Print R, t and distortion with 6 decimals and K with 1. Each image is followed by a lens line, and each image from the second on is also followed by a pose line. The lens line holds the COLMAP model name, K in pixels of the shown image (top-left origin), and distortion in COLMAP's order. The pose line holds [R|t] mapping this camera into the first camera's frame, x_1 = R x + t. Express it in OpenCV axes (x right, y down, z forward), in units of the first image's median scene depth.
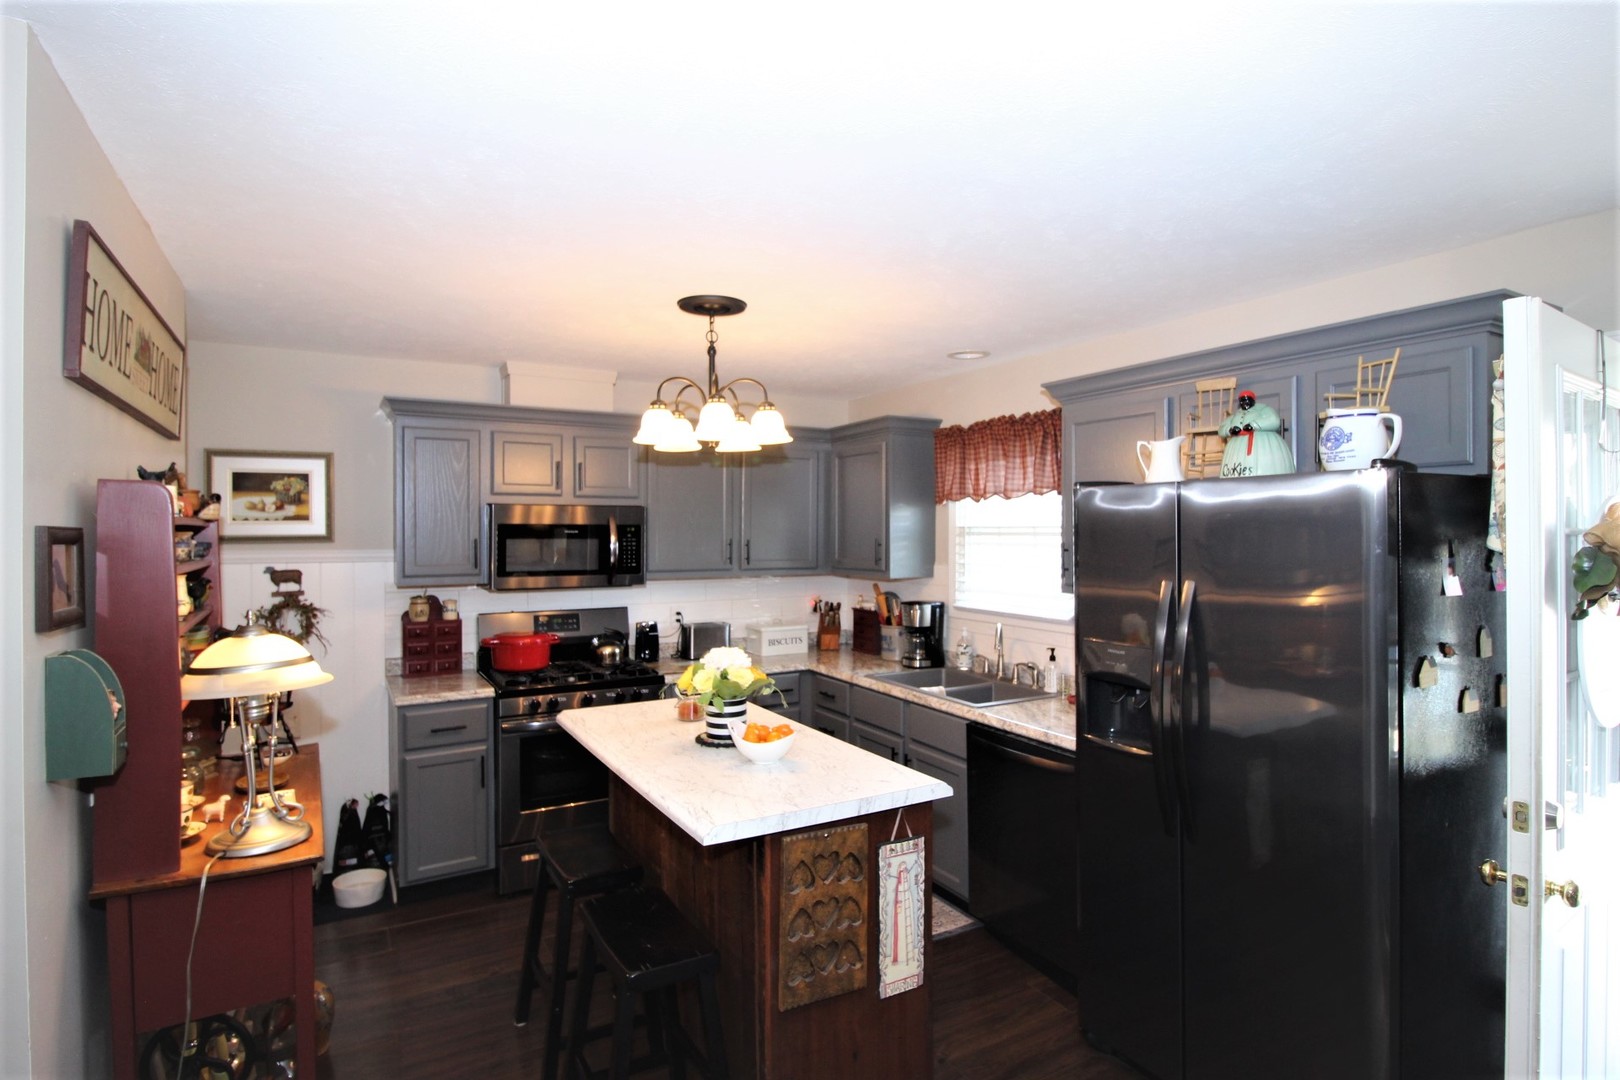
lens RADIAL K [[862.0, 0, 811.5], [0, 862.0, 538.4], [0, 0, 1]] dist [-0.000328, -0.003011]
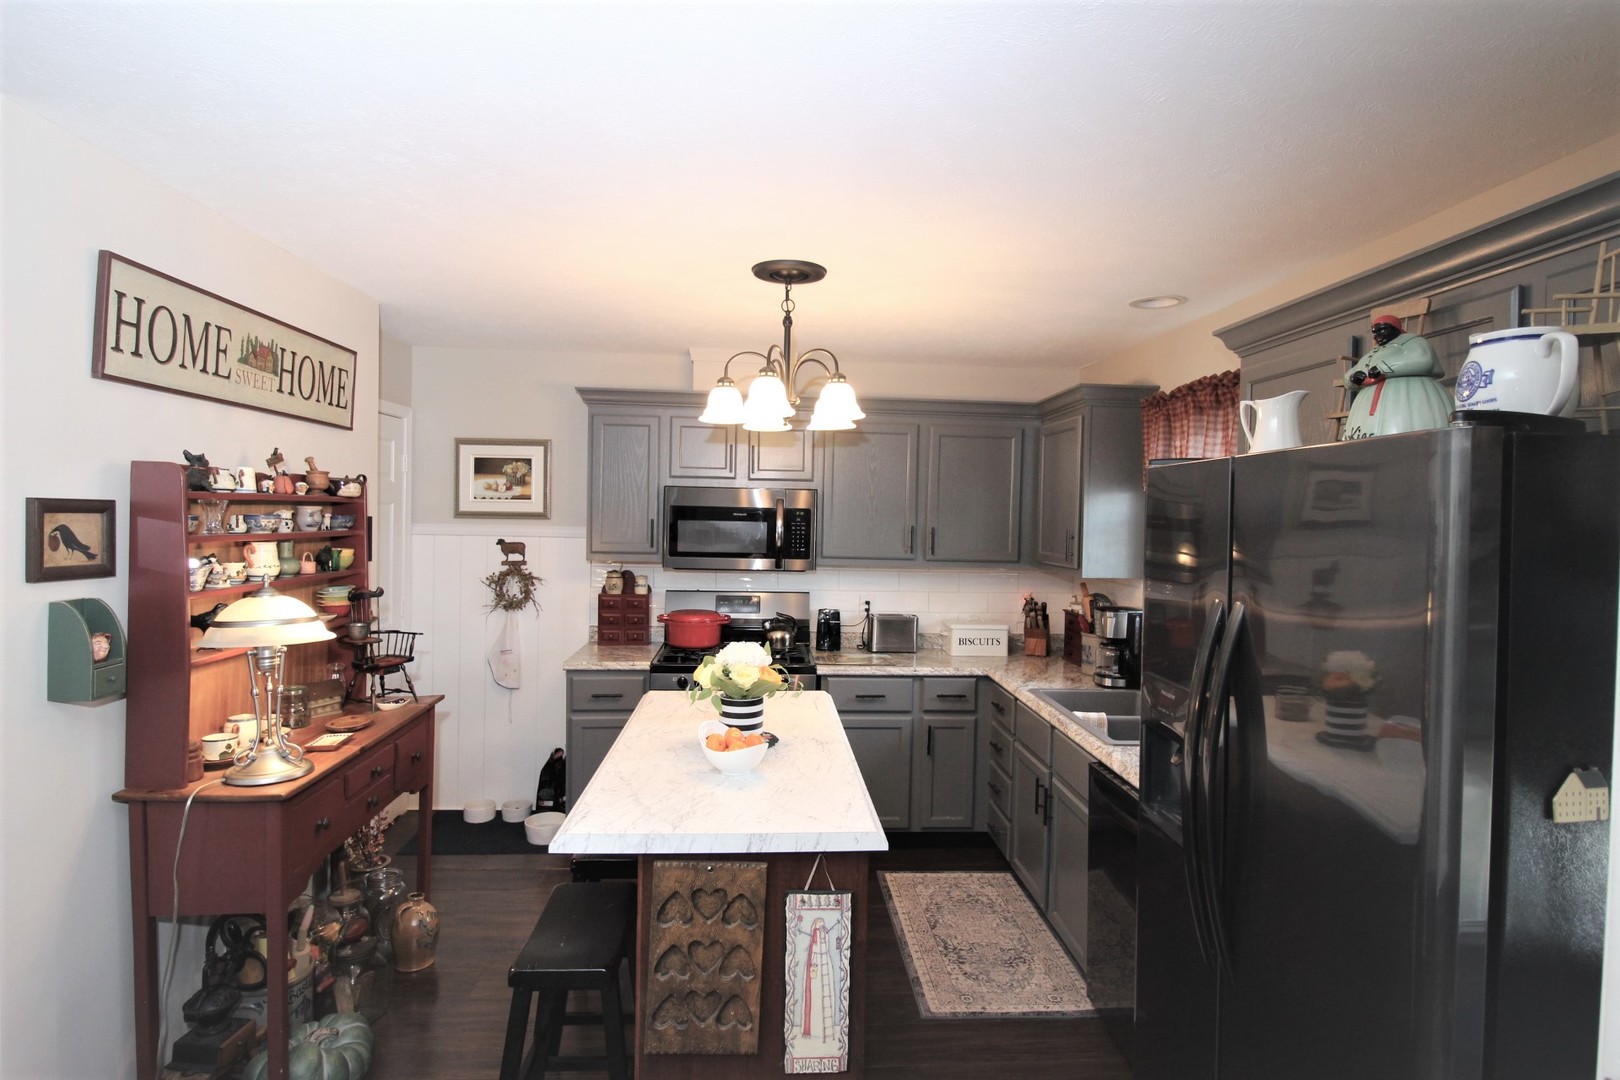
lens RADIAL K [[862.0, 0, 809.5], [0, 862.0, 533.2], [0, 0, 1]] dist [-0.000328, -0.003011]
pose [[0.895420, 0.030434, -0.444181, 0.322386], [-0.025761, 0.999531, 0.016554, -0.005934], [0.444476, -0.003381, 0.895784, 0.180316]]
